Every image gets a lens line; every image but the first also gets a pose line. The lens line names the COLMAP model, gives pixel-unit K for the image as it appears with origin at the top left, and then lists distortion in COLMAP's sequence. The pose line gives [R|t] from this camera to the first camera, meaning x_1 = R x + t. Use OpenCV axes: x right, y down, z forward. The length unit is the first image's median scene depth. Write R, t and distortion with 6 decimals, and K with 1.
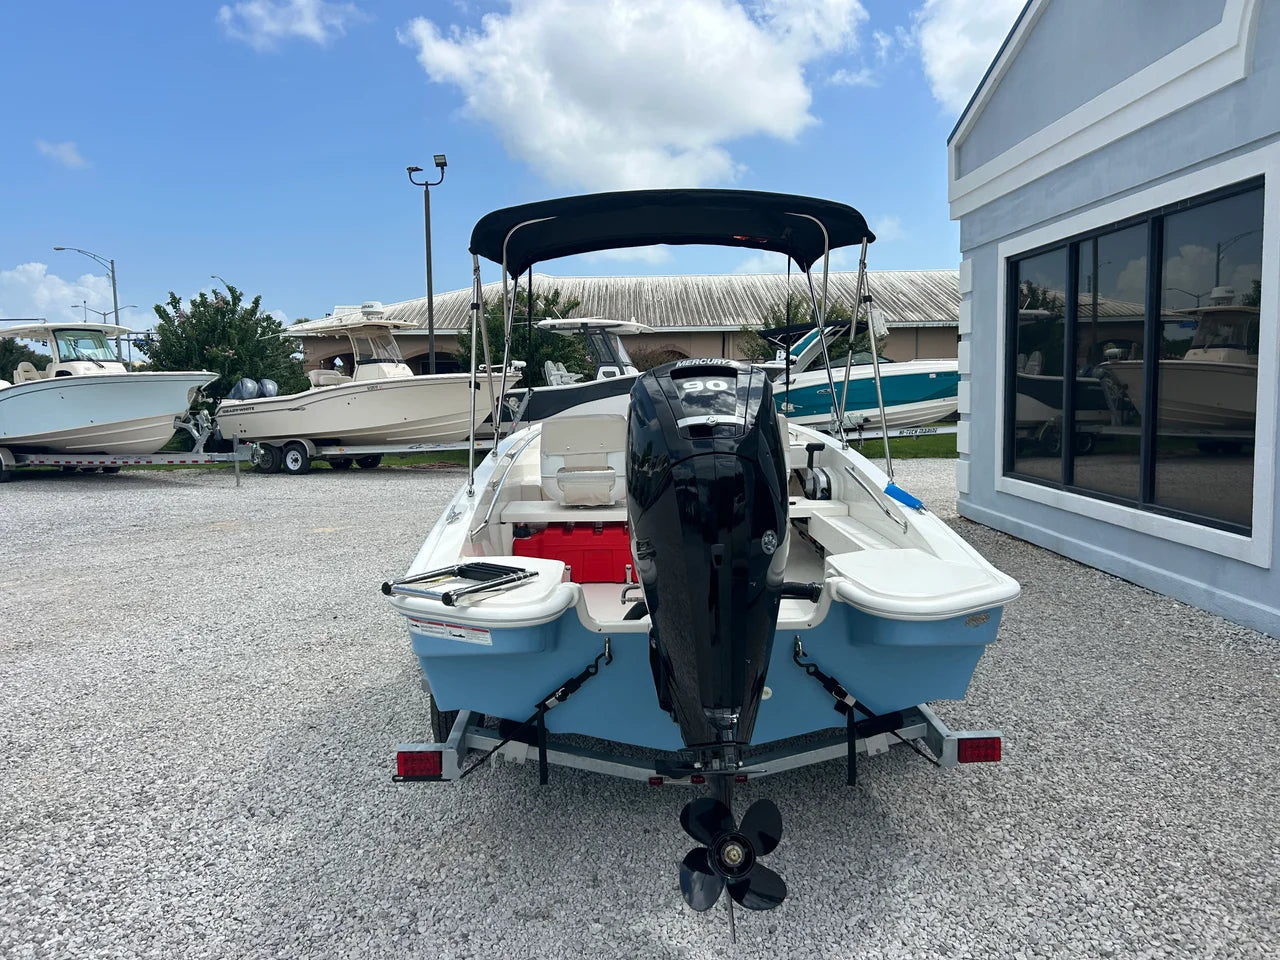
lens RADIAL K [[958.2, 0, 636.2], [0, 958.2, 482.3], [0, 0, 1]] dist [0.047395, -0.052990]
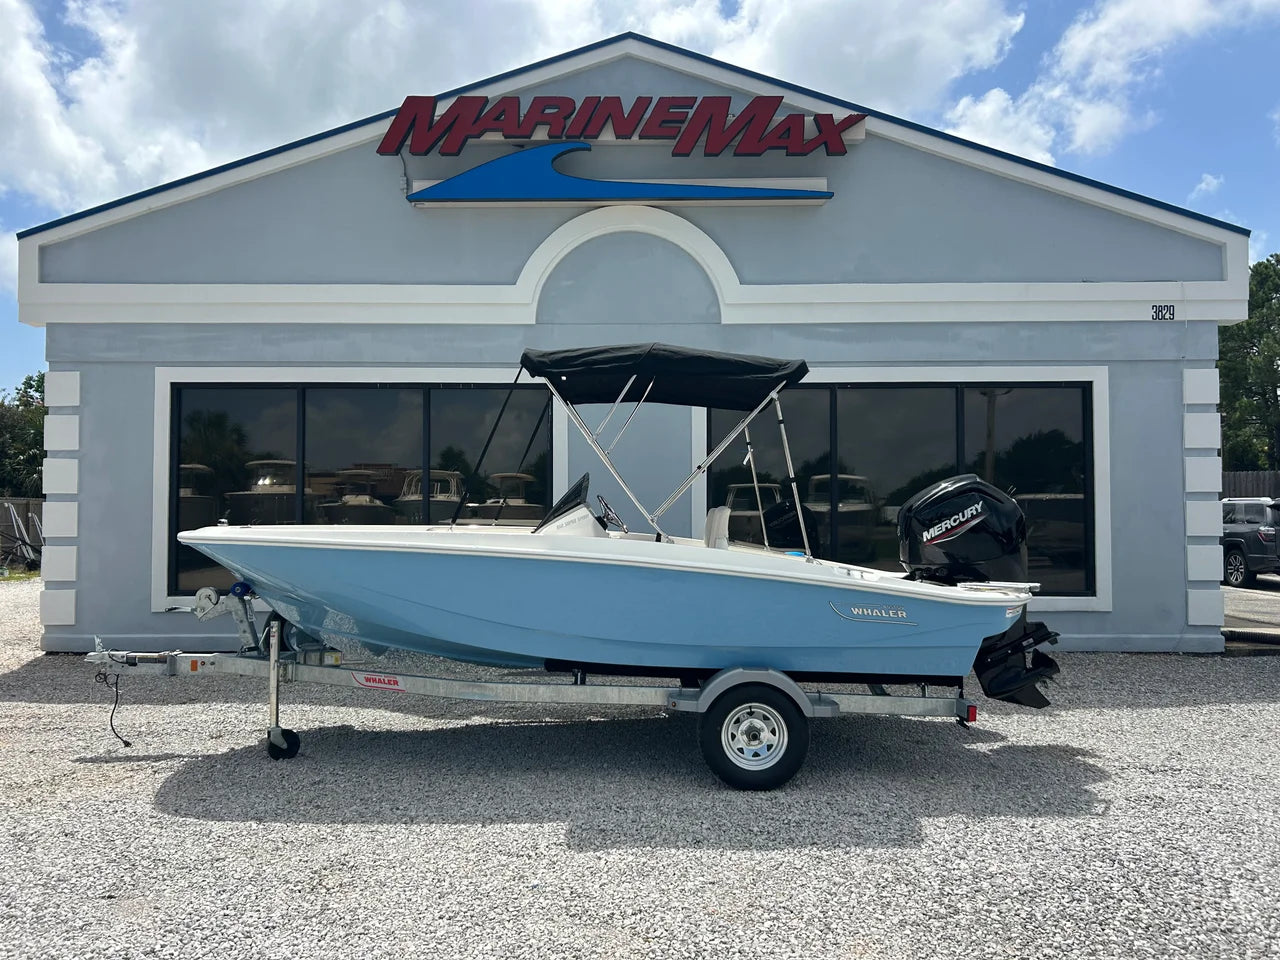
lens RADIAL K [[958.5, 0, 640.0], [0, 958.5, 480.0], [0, 0, 1]] dist [0.046422, -0.052161]
pose [[0.027565, 0.056532, 0.998020, -1.130161], [0.102277, 0.993000, -0.059073, -0.033561], [-0.994374, 0.103703, 0.021591, 0.895013]]
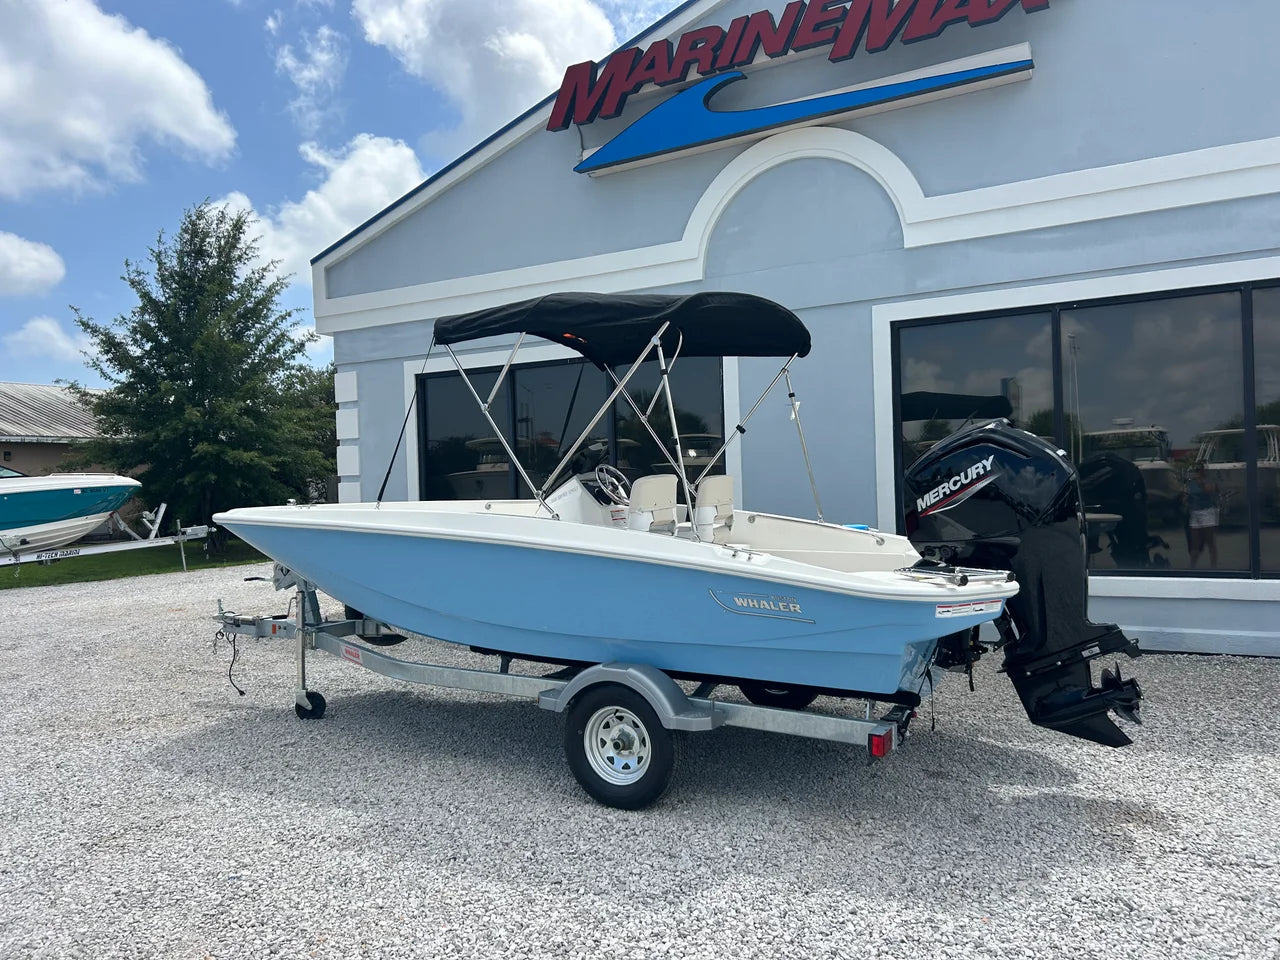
lens RADIAL K [[958.5, 0, 640.0], [0, 958.5, 480.0], [0, 0, 1]] dist [0.046422, -0.052161]
pose [[0.512032, 0.009200, 0.858917, -0.850248], [0.107593, 0.991380, -0.074759, 0.014859], [-0.852201, 0.130692, 0.506629, 0.369143]]
